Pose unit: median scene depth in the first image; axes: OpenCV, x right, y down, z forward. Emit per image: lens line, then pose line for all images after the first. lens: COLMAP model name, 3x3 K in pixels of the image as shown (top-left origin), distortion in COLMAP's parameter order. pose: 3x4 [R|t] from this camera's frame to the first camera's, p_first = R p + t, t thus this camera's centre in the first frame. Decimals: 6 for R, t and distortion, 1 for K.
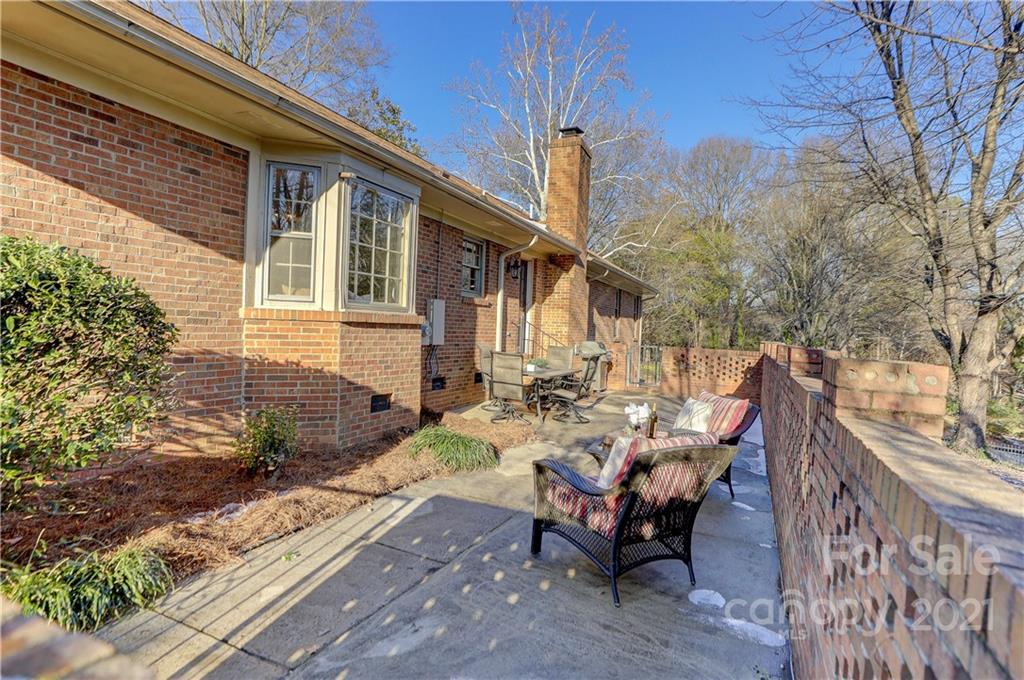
lens RADIAL K [[554.6, 0, 512.0], [0, 554.6, 340.0], [0, 0, 1]] dist [-0.003376, -0.000465]
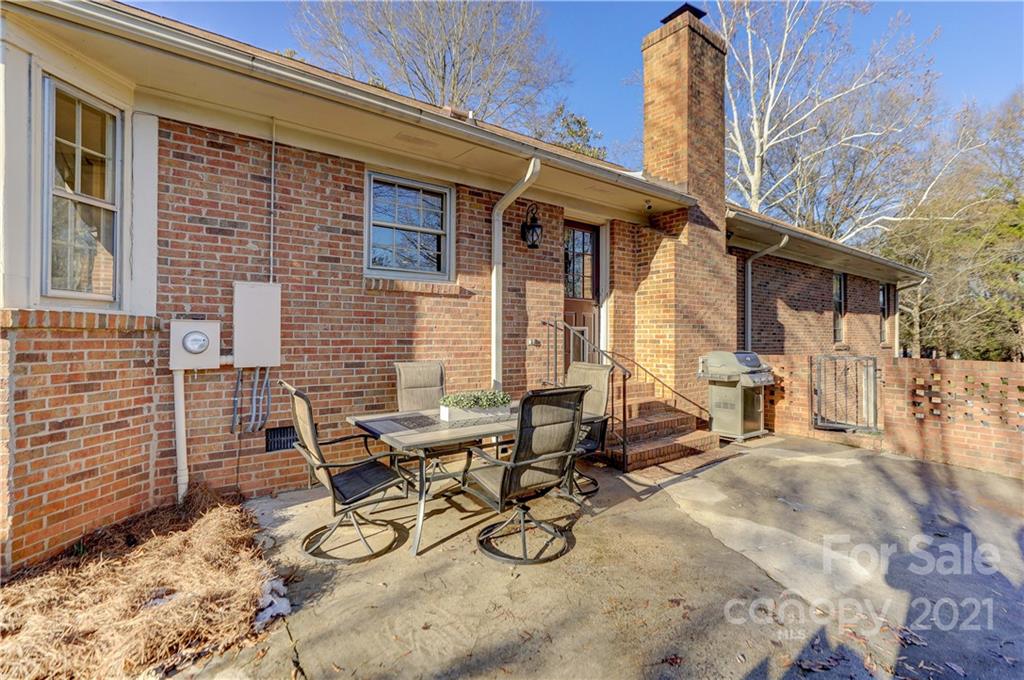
lens RADIAL K [[459.4, 0, 515.3], [0, 459.4, 329.9], [0, 0, 1]] dist [-0.015091, 0.000311]
pose [[0.865797, -0.031884, -0.499379, 0.227451], [0.013302, 0.999082, -0.040726, -0.004117], [0.500219, 0.028617, 0.865426, 0.562504]]
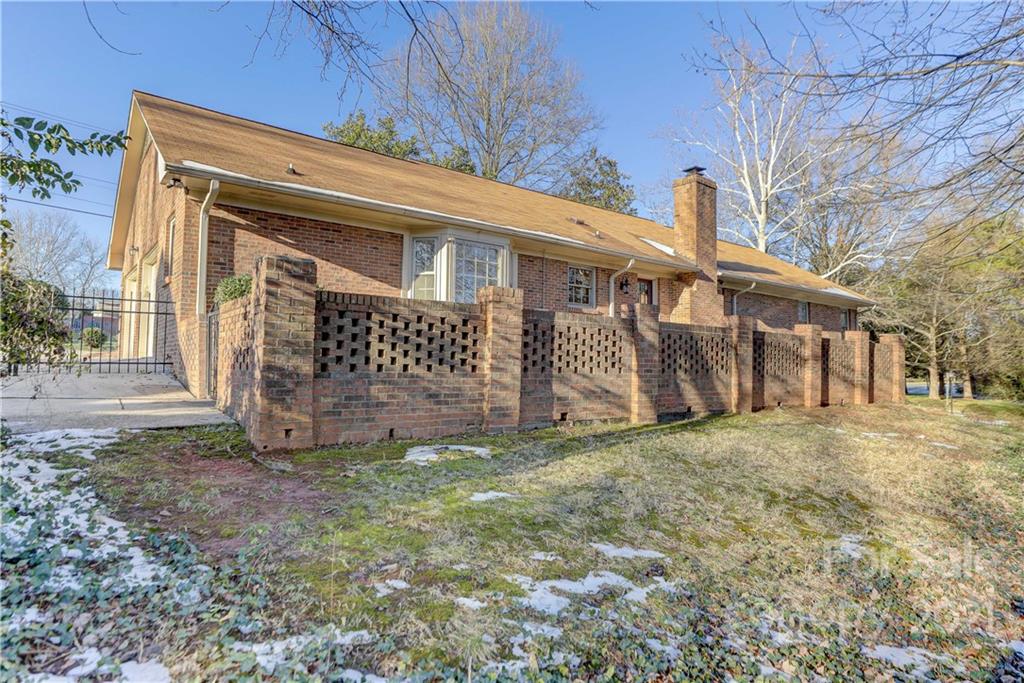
lens RADIAL K [[583.2, 0, 530.7], [0, 583.2, 336.8], [0, 0, 1]] dist [-0.001443, -0.000059]
pose [[0.891845, -0.047559, -0.449835, 0.410383], [0.011155, 0.996467, -0.083236, 0.099857], [0.452204, 0.069216, 0.889225, -0.305943]]
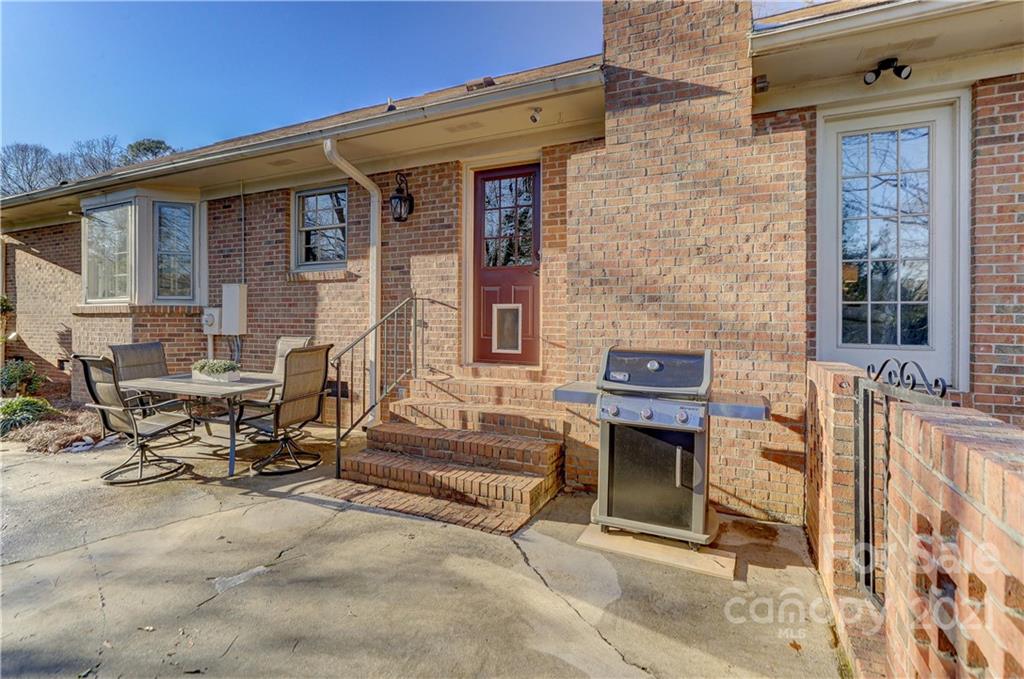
lens RADIAL K [[483.2, 0, 514.5], [0, 483.2, 310.7], [0, 0, 1]] dist [-0.004332, 0.000053]
pose [[-0.030411, -0.035832, -0.998895, 0.467291], [-0.016683, 0.999236, -0.035336, -0.007478], [0.999398, 0.015590, -0.030985, 1.109451]]
